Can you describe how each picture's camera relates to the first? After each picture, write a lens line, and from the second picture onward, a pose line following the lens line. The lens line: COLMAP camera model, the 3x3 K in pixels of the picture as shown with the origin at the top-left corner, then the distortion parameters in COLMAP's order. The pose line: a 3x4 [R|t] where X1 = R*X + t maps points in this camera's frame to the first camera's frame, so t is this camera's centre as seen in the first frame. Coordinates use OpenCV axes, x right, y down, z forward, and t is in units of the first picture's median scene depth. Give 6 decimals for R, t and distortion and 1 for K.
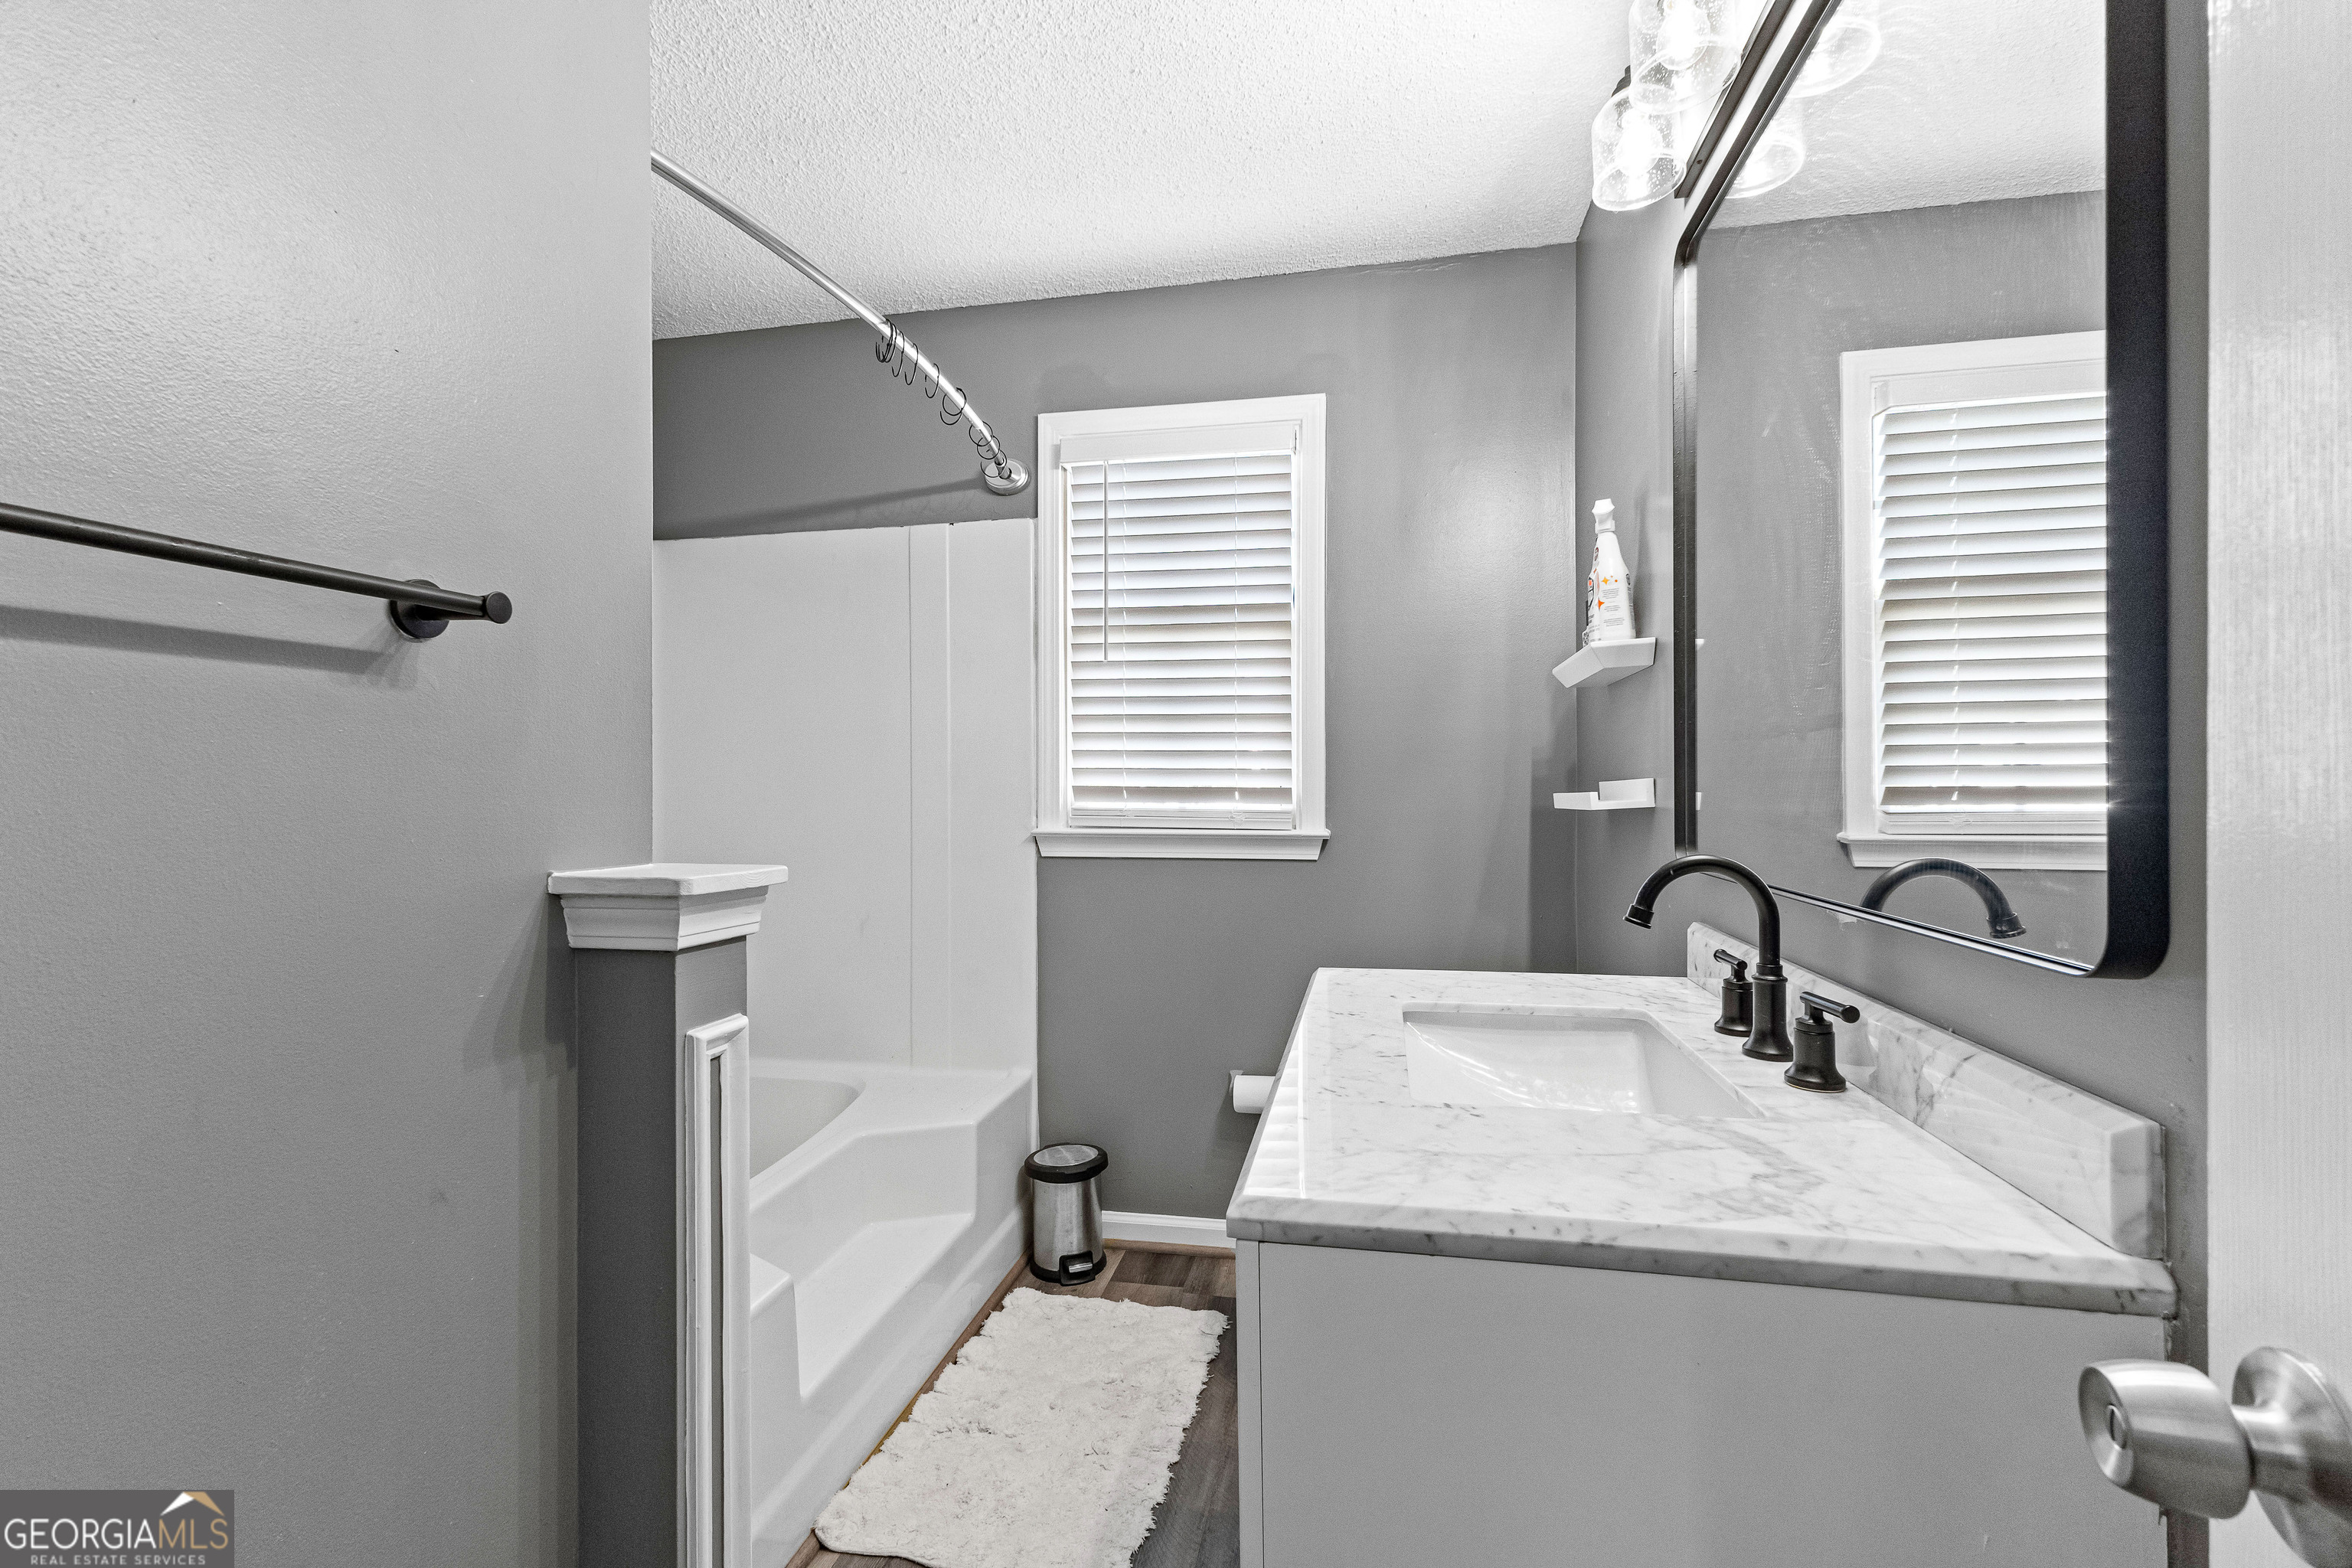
lens RADIAL K [[1025.3, 0, 1178.1], [0, 1025.3, 785.2], [0, 0, 1]] dist [0.017801, -0.002051]
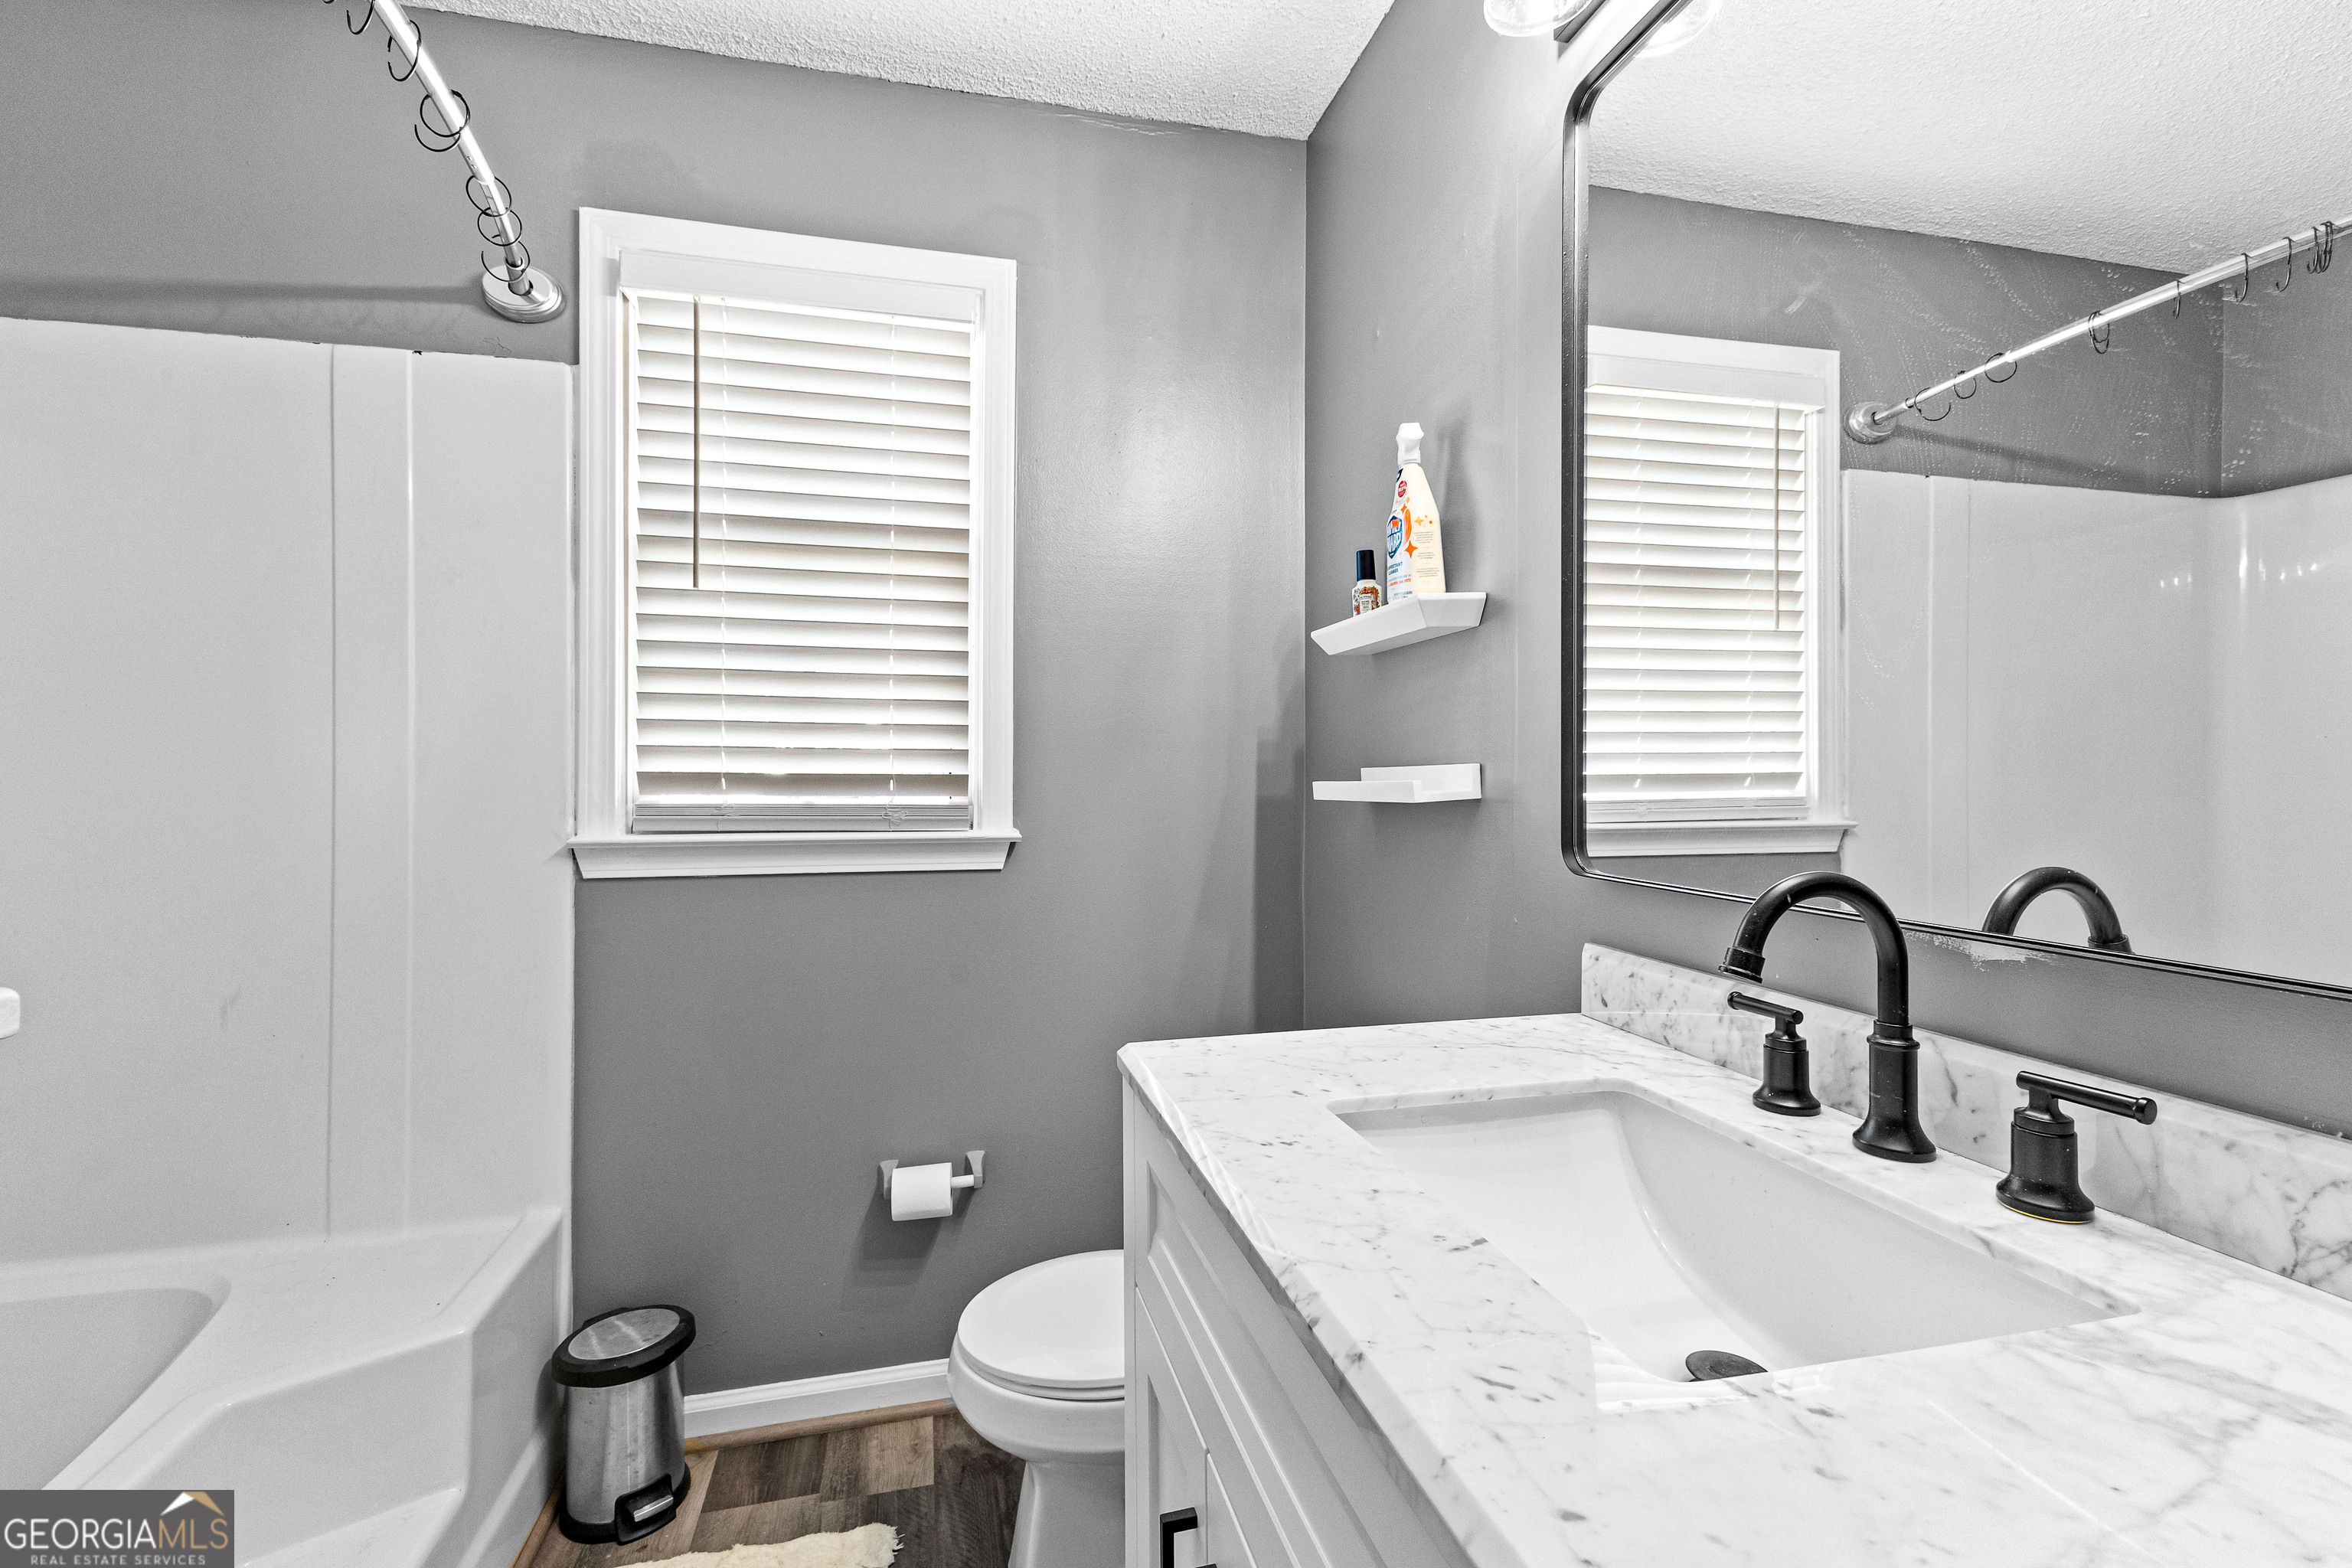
lens RADIAL K [[1025.3, 0, 1141.2], [0, 1025.3, 763.6], [0, 0, 1]] dist [0.017801, -0.002051]
pose [[0.905955, 0.005391, 0.423339, -0.094413], [-0.001927, 0.999961, -0.008610, 0.000539], [-0.423369, 0.006985, 0.905930, 0.264489]]
